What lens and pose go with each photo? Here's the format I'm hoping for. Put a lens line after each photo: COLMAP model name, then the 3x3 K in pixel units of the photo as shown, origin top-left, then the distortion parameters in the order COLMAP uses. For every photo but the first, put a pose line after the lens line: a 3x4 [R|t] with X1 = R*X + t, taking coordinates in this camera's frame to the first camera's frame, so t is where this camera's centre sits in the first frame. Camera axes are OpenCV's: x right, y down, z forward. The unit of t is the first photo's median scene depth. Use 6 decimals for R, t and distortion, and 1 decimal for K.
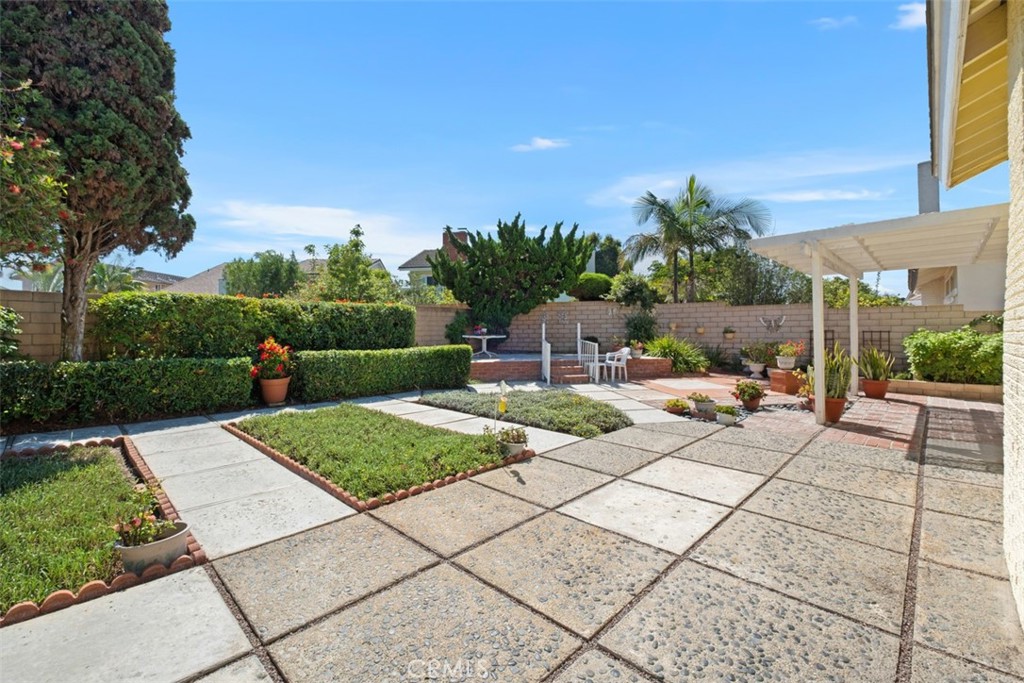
lens RADIAL K [[443.5, 0, 509.0], [0, 443.5, 332.0], [0, 0, 1]] dist [-0.008494, 0.000133]
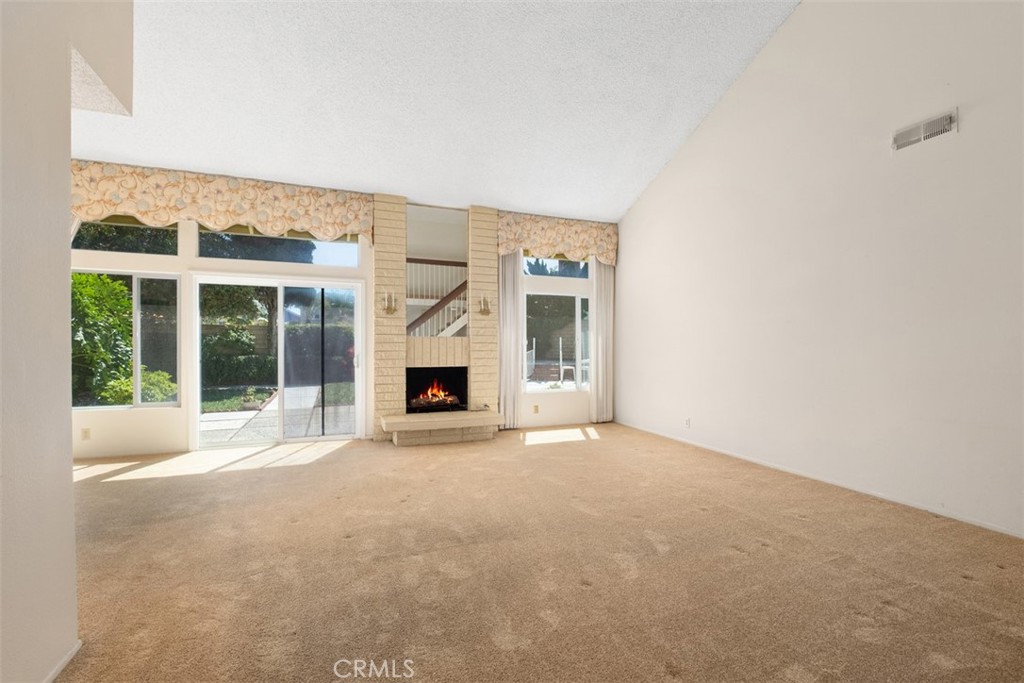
lens RADIAL K [[437.4, 0, 512.0], [0, 437.4, 341.5], [0, 0, 1]] dist [-0.011330, -0.000475]
pose [[0.915511, 0.001003, -0.402292, 0.718096], [-0.002759, 0.999989, -0.003785, -0.002513], [0.402284, 0.004576, 0.915503, -0.382710]]
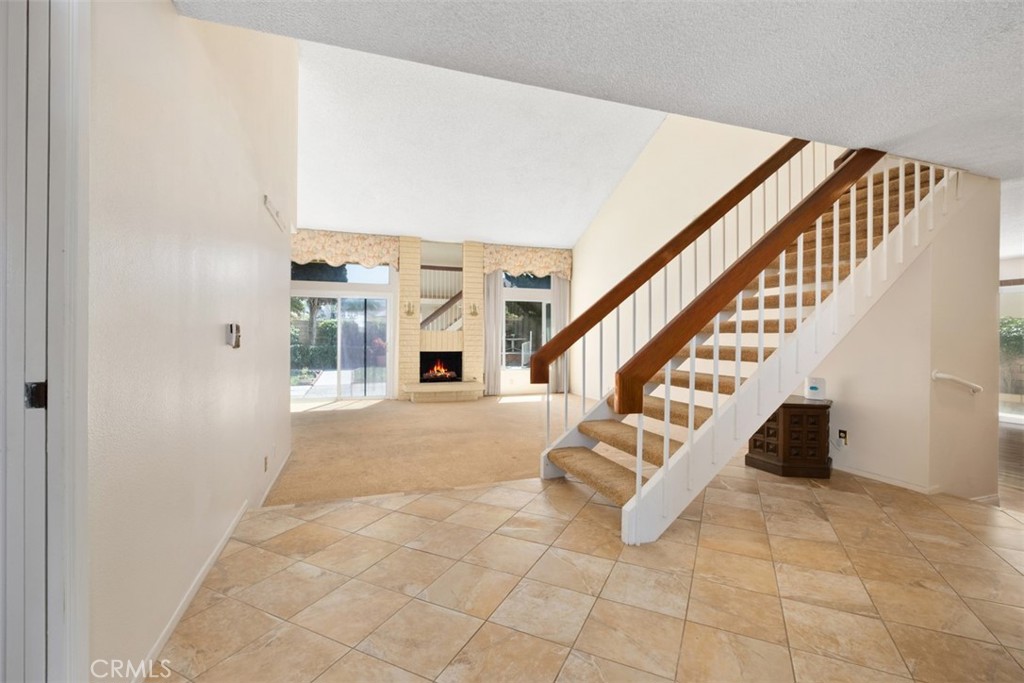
lens RADIAL K [[443.5, 0, 509.0], [0, 443.5, 332.0], [0, 0, 1]] dist [-0.008494, 0.000133]
pose [[0.895970, 0.002114, -0.444110, 0.926006], [-0.006492, 0.999944, -0.008339, -0.002184], [0.444067, 0.010355, 0.895934, -0.644491]]
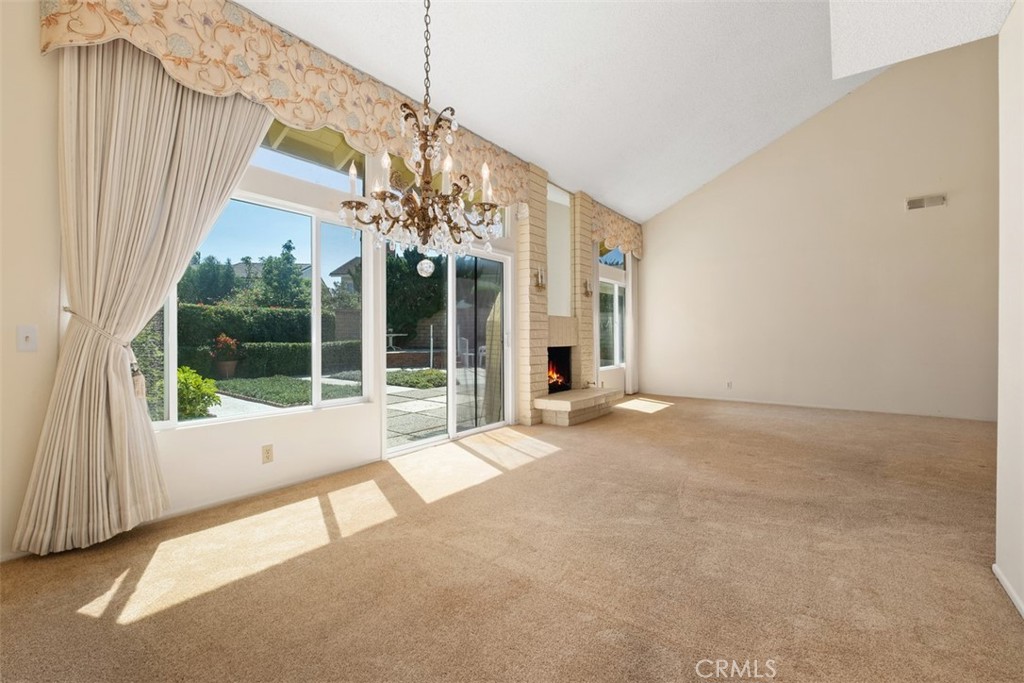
lens RADIAL K [[443.5, 0, 509.0], [0, 443.5, 332.0], [0, 0, 1]] dist [-0.008494, 0.000133]
pose [[0.991941, 0.002393, 0.126680, 0.176546], [-0.001619, 0.999979, -0.006215, 0.014003], [-0.126692, 0.005960, 0.991924, -0.474909]]
